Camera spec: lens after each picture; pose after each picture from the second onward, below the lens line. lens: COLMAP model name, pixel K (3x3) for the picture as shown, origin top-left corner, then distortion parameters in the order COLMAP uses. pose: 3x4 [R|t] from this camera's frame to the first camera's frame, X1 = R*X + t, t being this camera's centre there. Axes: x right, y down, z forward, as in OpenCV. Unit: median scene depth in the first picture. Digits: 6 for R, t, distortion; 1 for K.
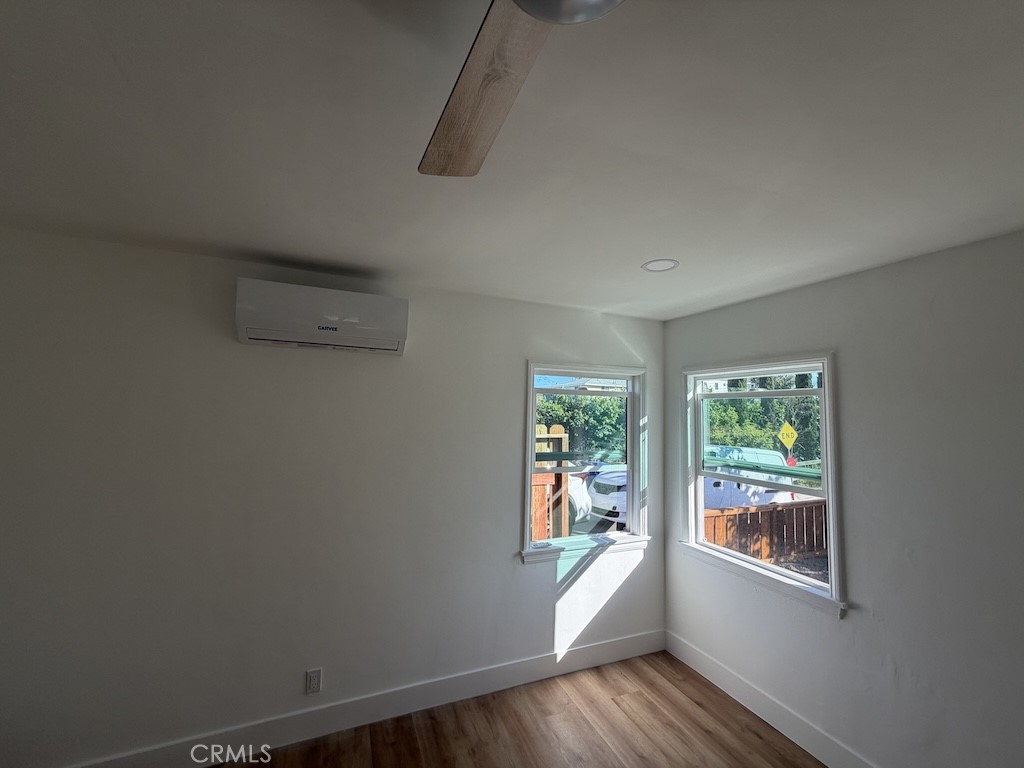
lens RADIAL K [[413.6, 0, 512.0], [0, 413.6, 384.0], [0, 0, 1]] dist [0.001324, 0.000125]
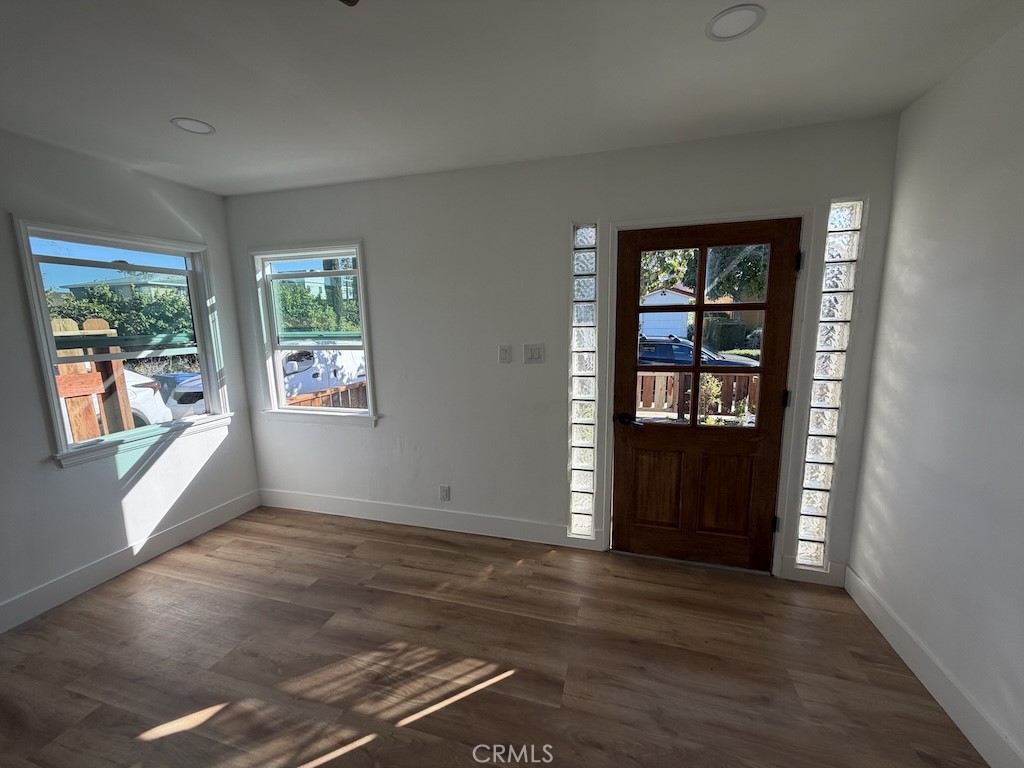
lens RADIAL K [[406.1, 0, 512.0], [0, 406.1, 384.0], [0, 0, 1]] dist [-0.003322, -0.000390]
pose [[0.627216, -0.154167, 0.763435, 0.001304], [-0.027885, 0.975140, 0.219827, 0.051167], [-0.778346, -0.159167, 0.607324, -0.178749]]
